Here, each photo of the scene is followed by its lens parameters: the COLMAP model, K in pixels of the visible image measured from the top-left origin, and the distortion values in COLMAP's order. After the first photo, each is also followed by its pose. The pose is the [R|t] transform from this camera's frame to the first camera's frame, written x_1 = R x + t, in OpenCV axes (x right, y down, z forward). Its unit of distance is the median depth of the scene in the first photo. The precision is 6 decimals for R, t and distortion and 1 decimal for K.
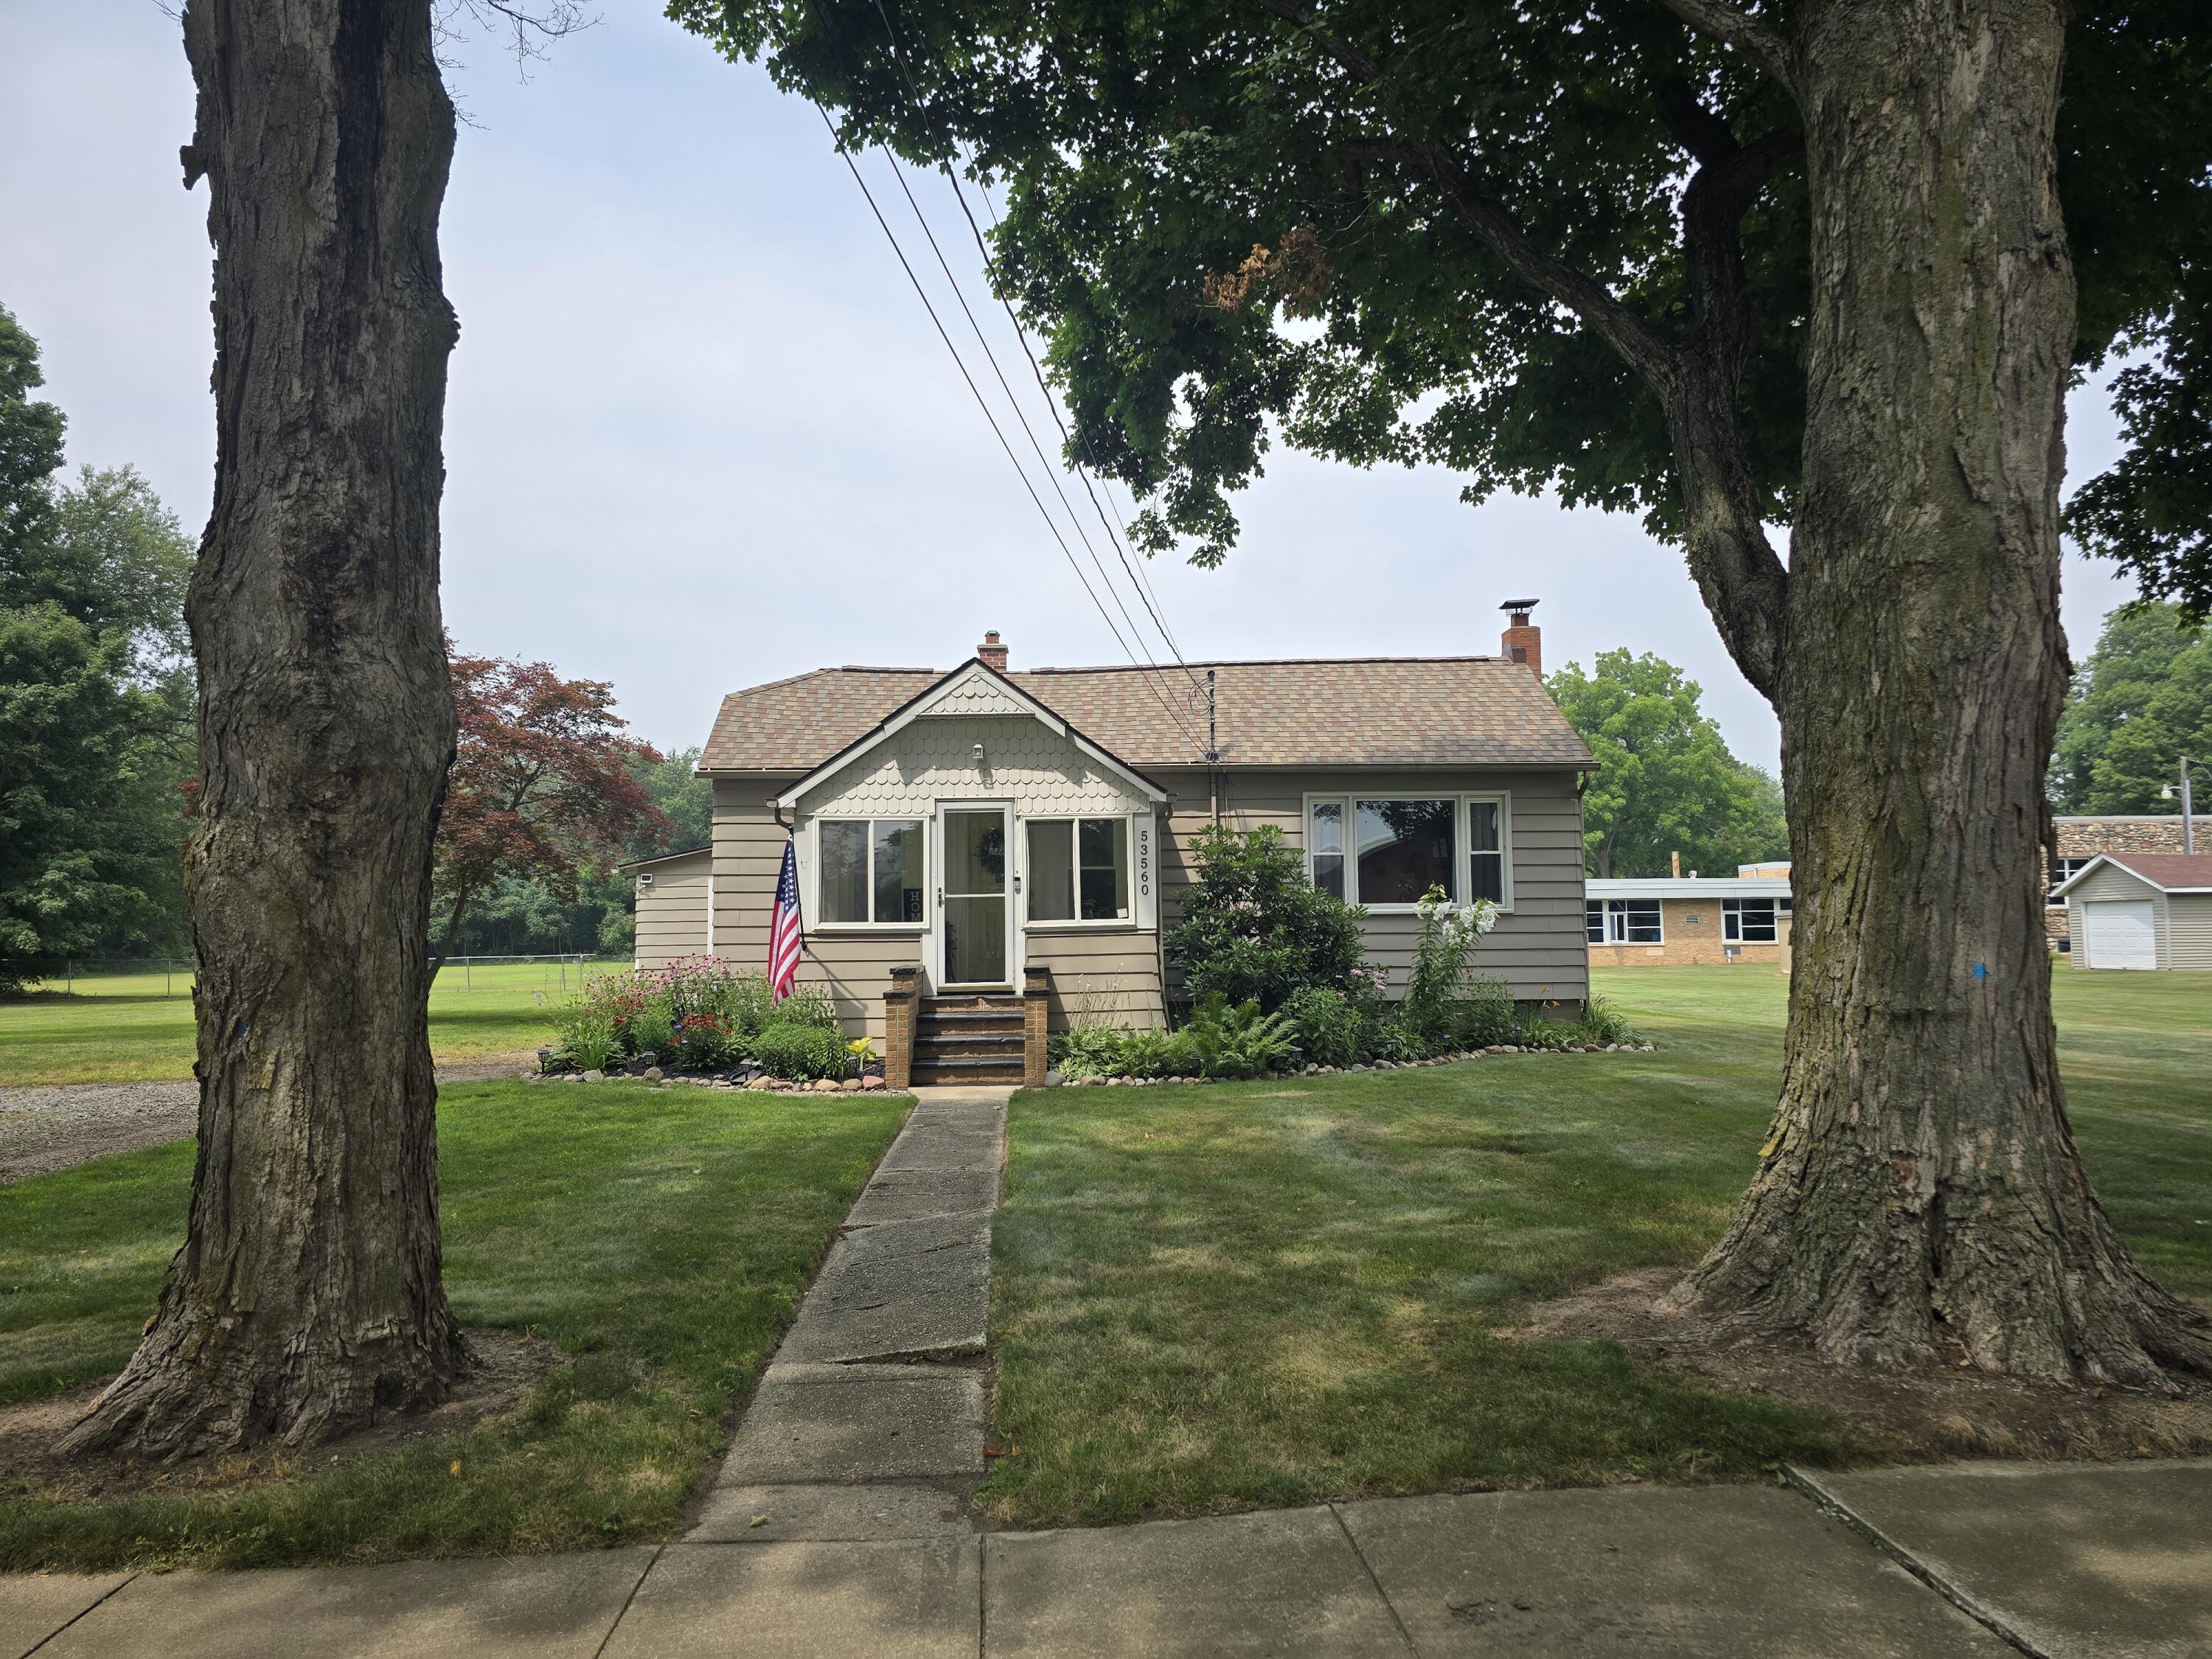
lens RADIAL K [[1478.7, 0, 1122.3], [0, 1478.7, 841.3], [0, 0, 1]] dist [0.068809, -0.049068]
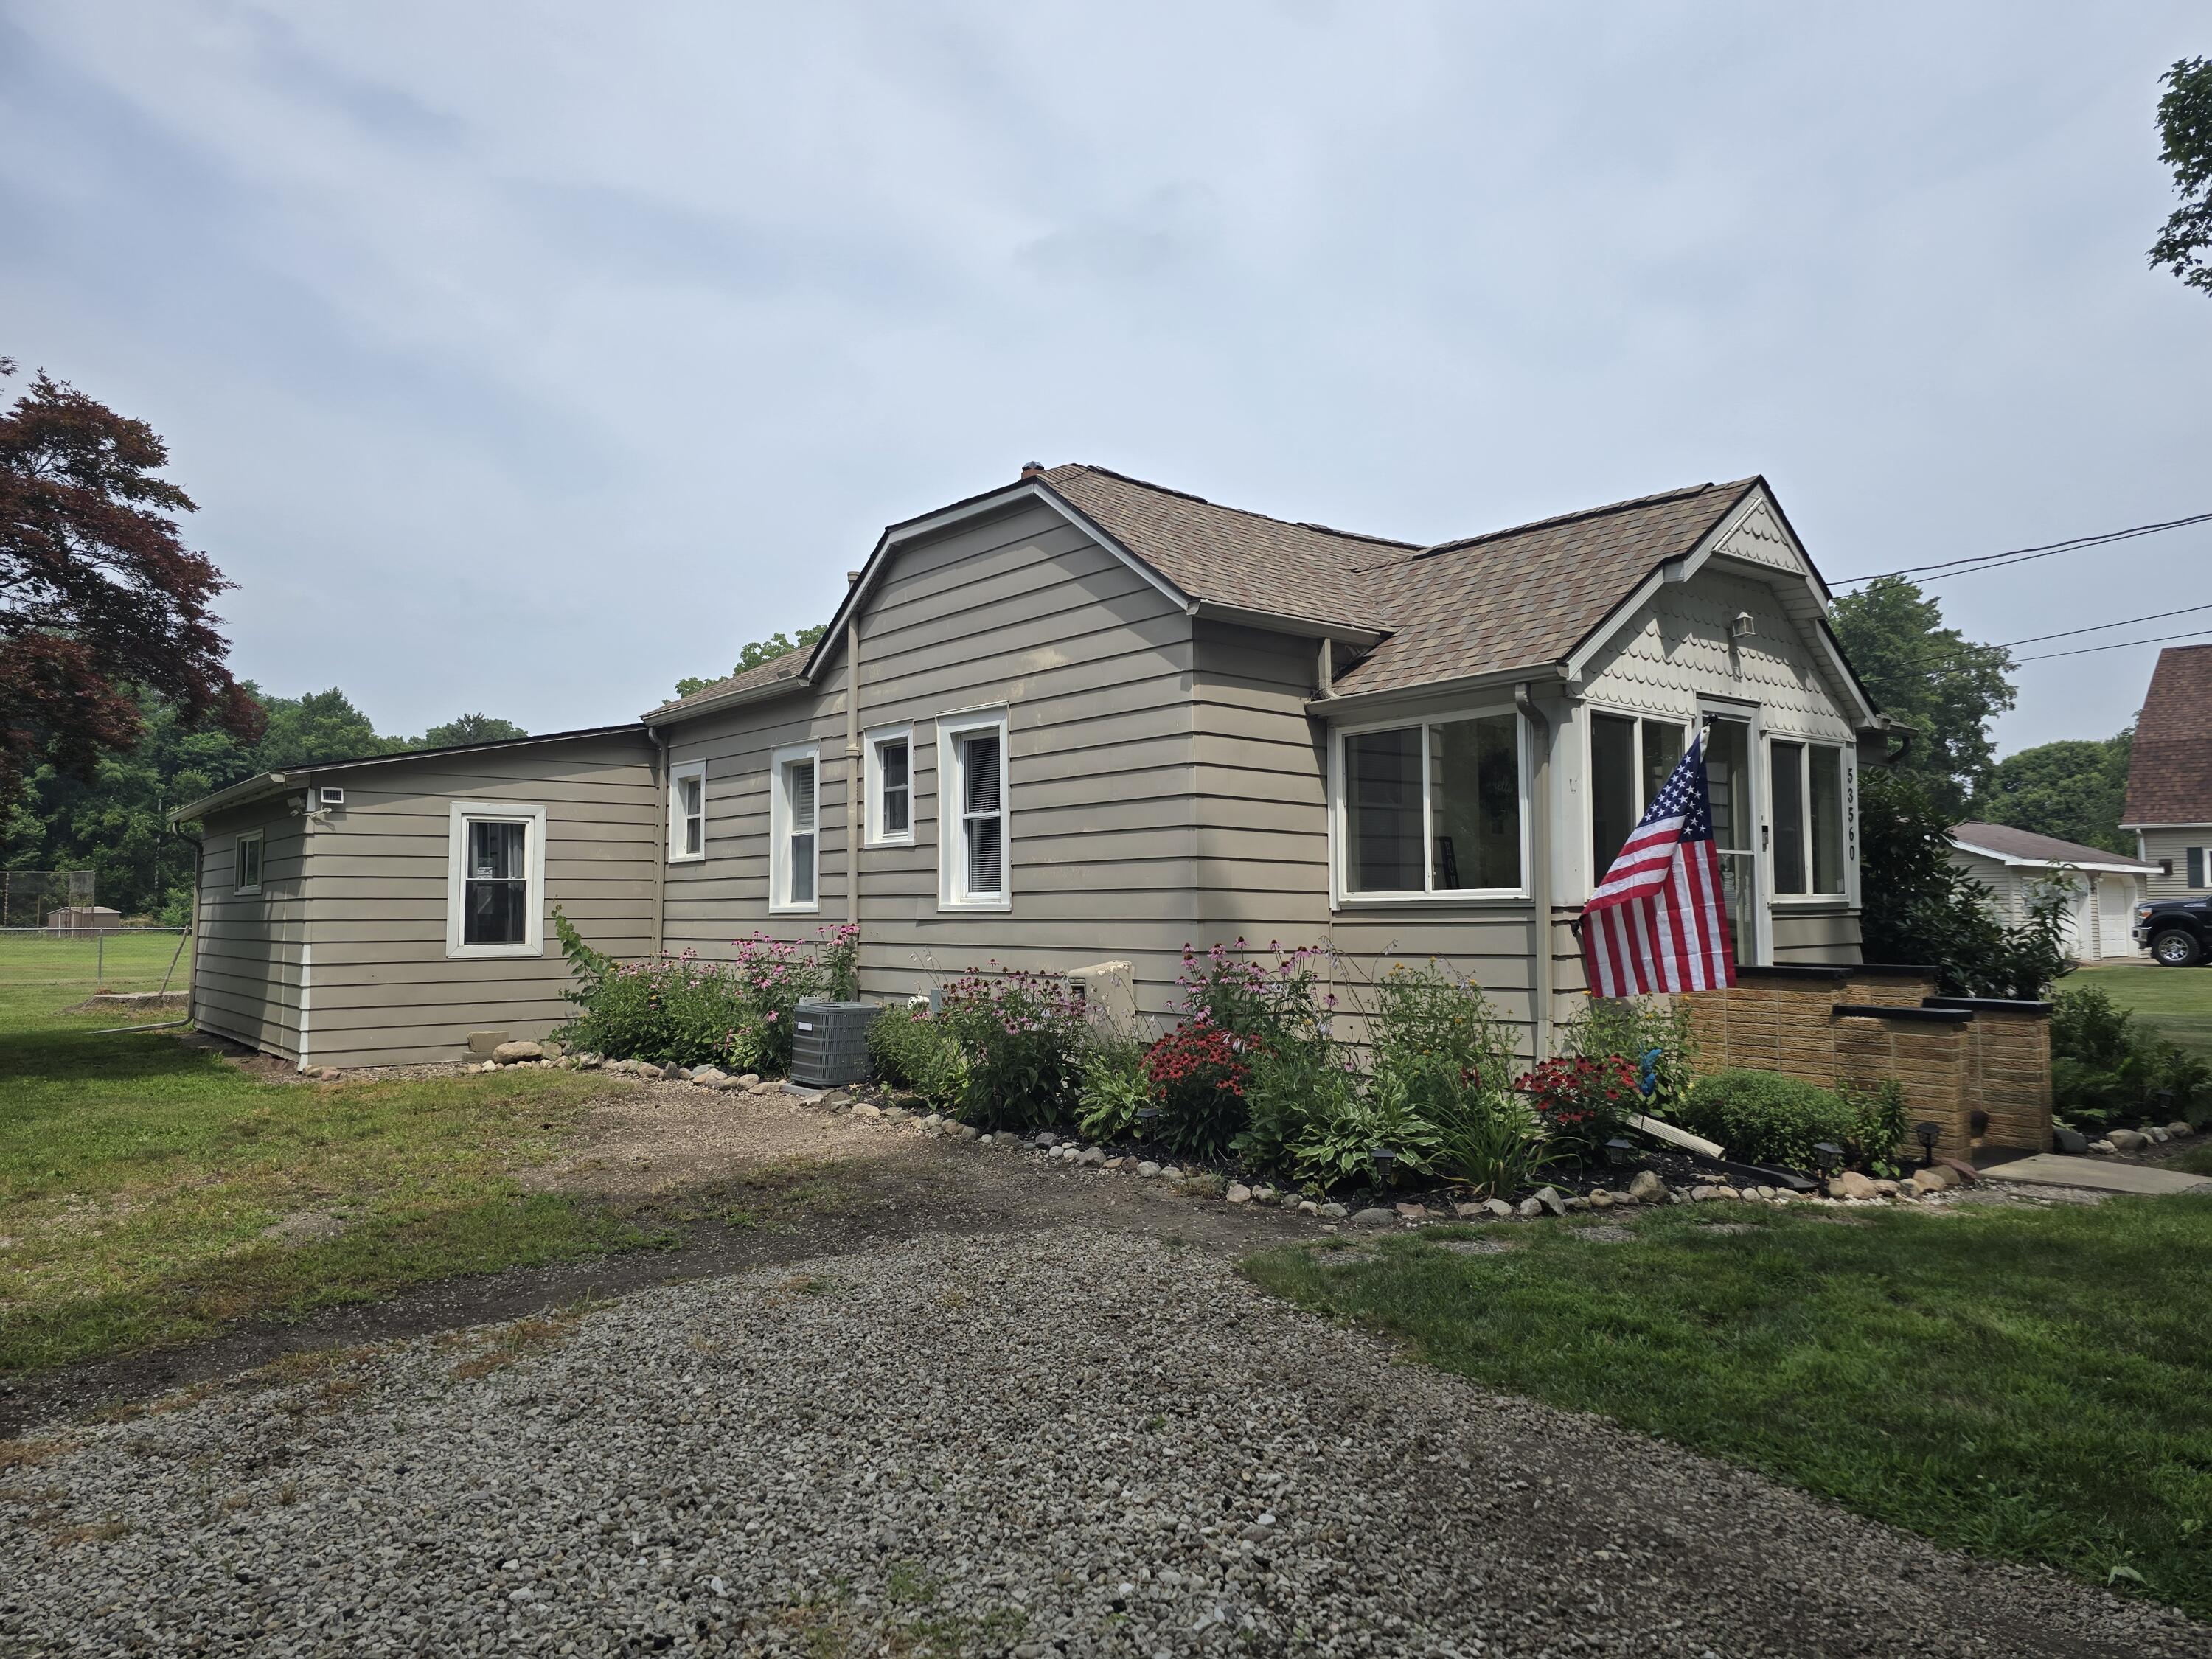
lens RADIAL K [[1478.7, 0, 1106.9], [0, 1478.7, 820.1], [0, 0, 1]] dist [0.068809, -0.049068]
pose [[0.795664, 0.051885, 0.603512, -0.695168], [-0.050490, 0.998538, -0.019281, 0.049228], [-0.603630, -0.015131, 0.797121, 0.649856]]
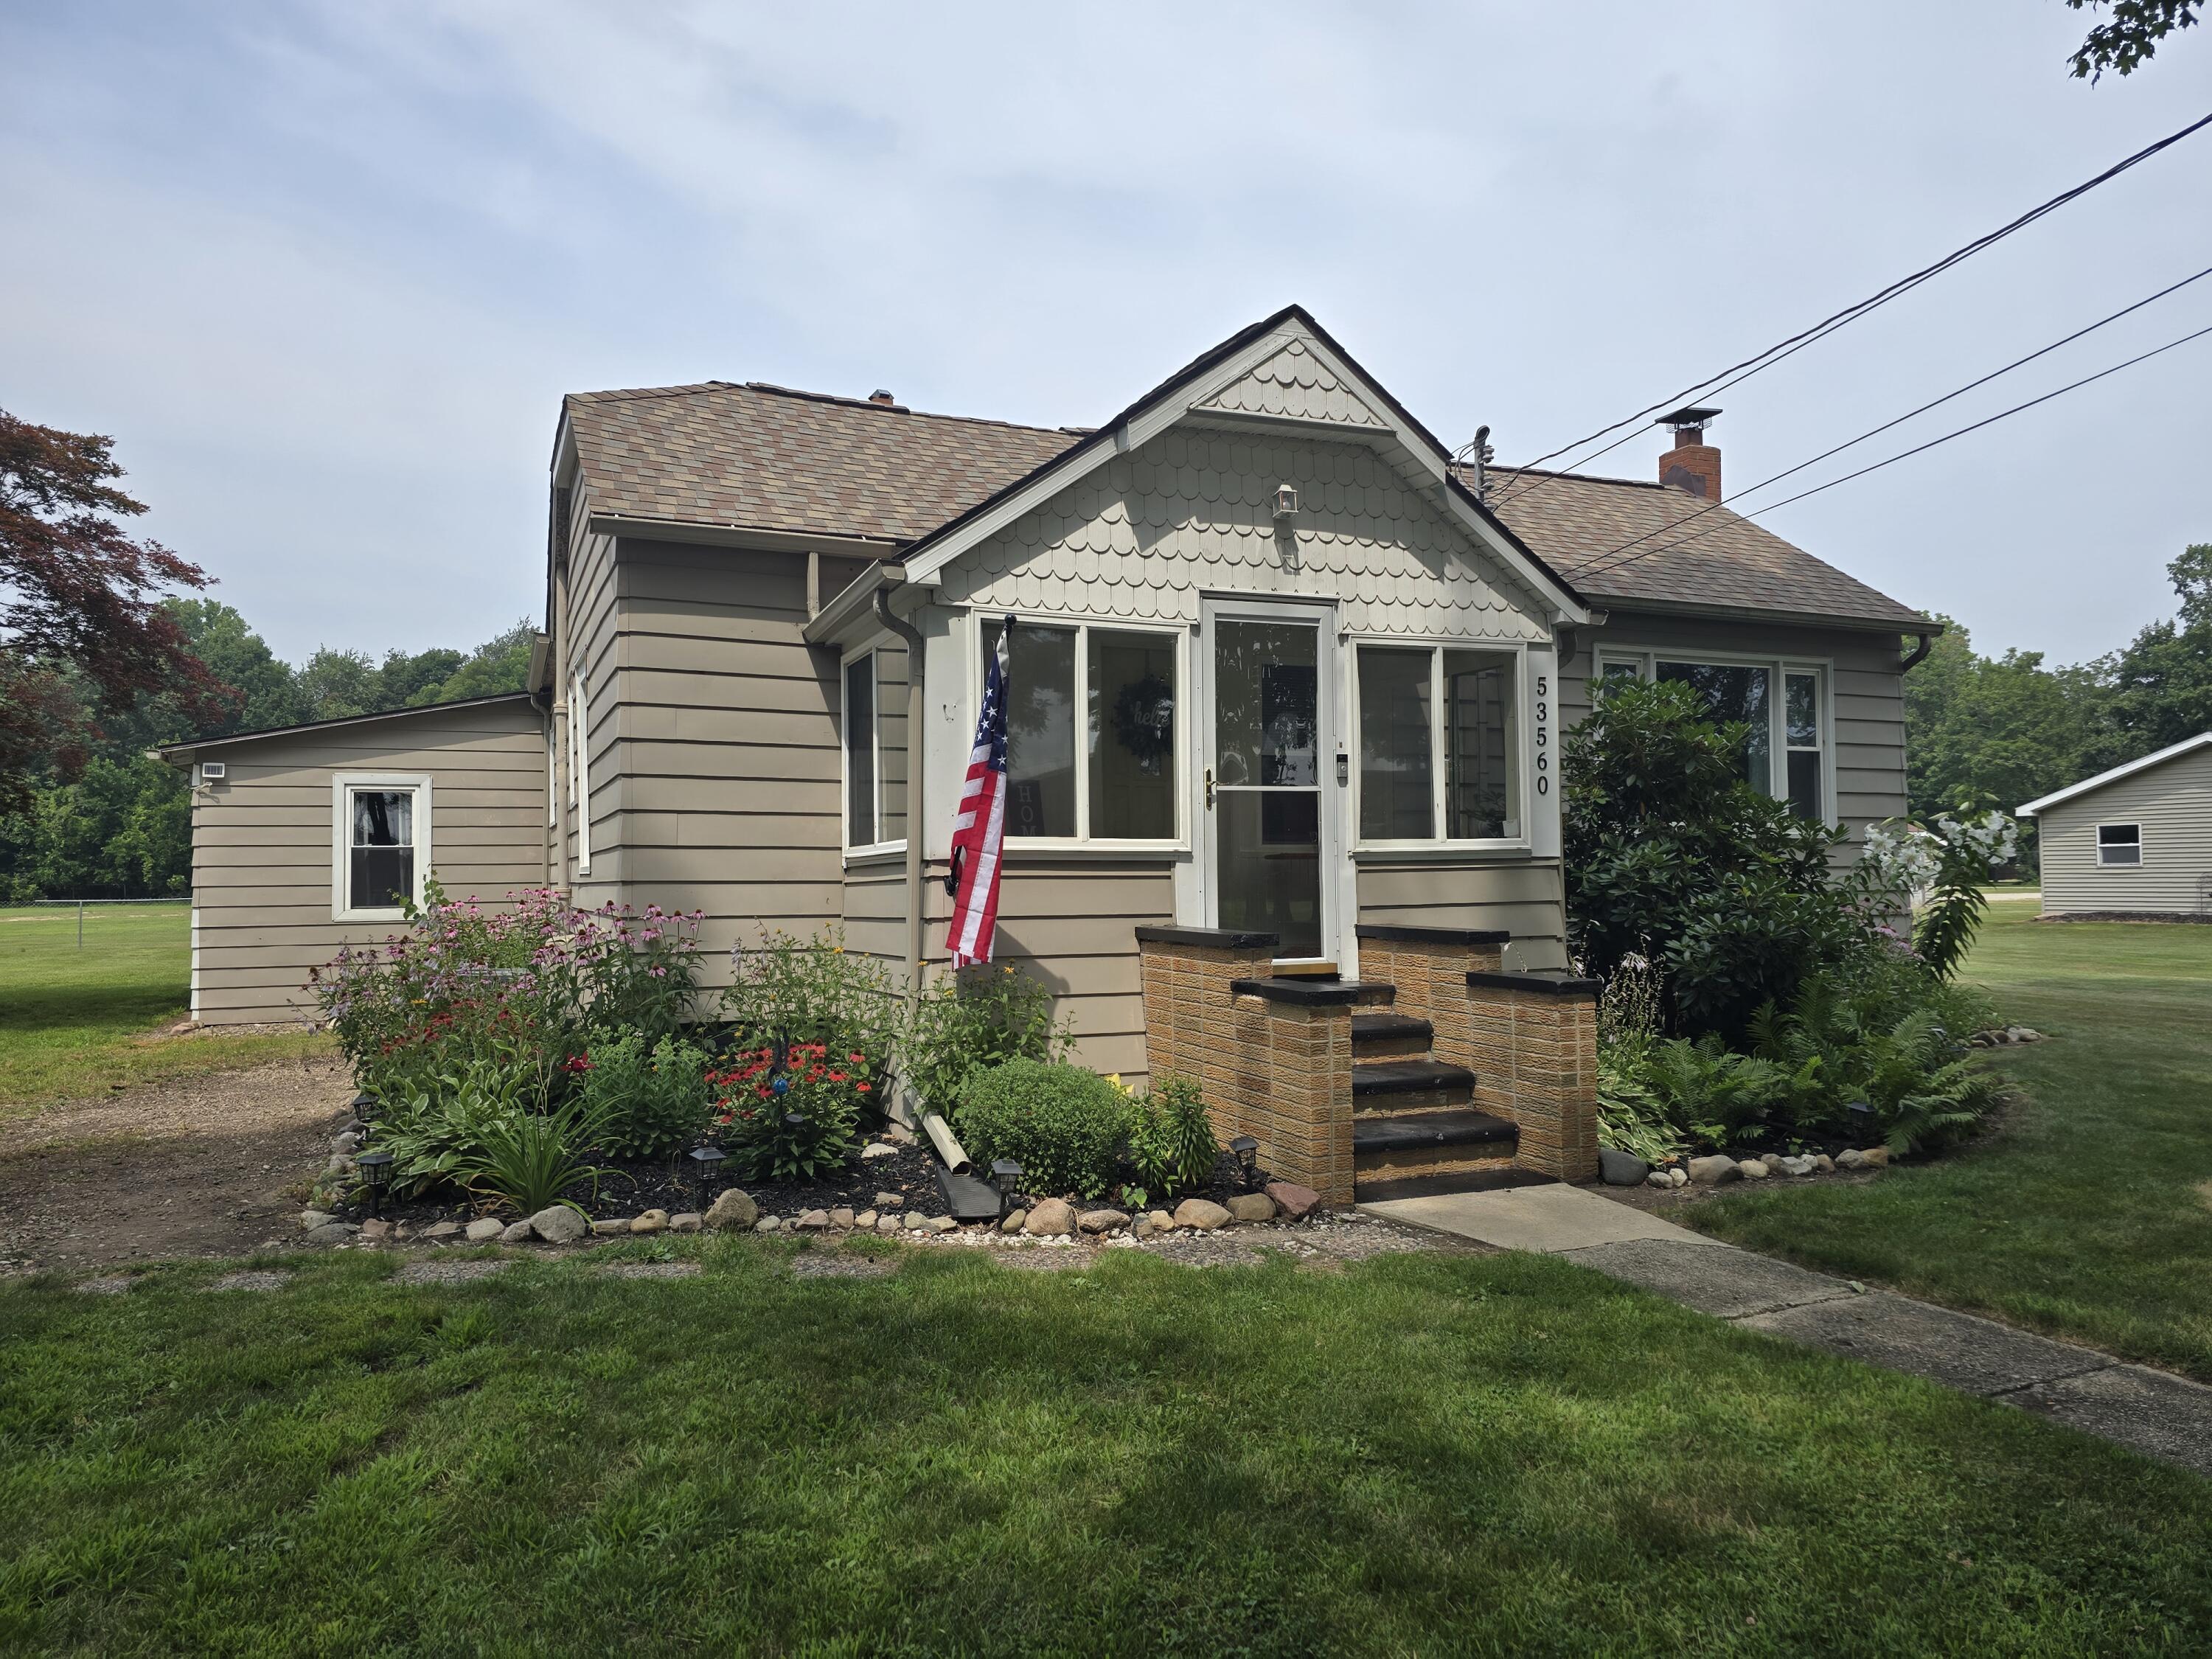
lens RADIAL K [[1478.7, 0, 1102.4], [0, 1478.7, 835.4], [0, 0, 1]] dist [0.068809, -0.049068]
pose [[0.936730, 0.014033, 0.349771, -0.328918], [-0.025718, 0.999255, 0.028786, 0.039973], [-0.349107, -0.035960, 0.936393, 0.544001]]
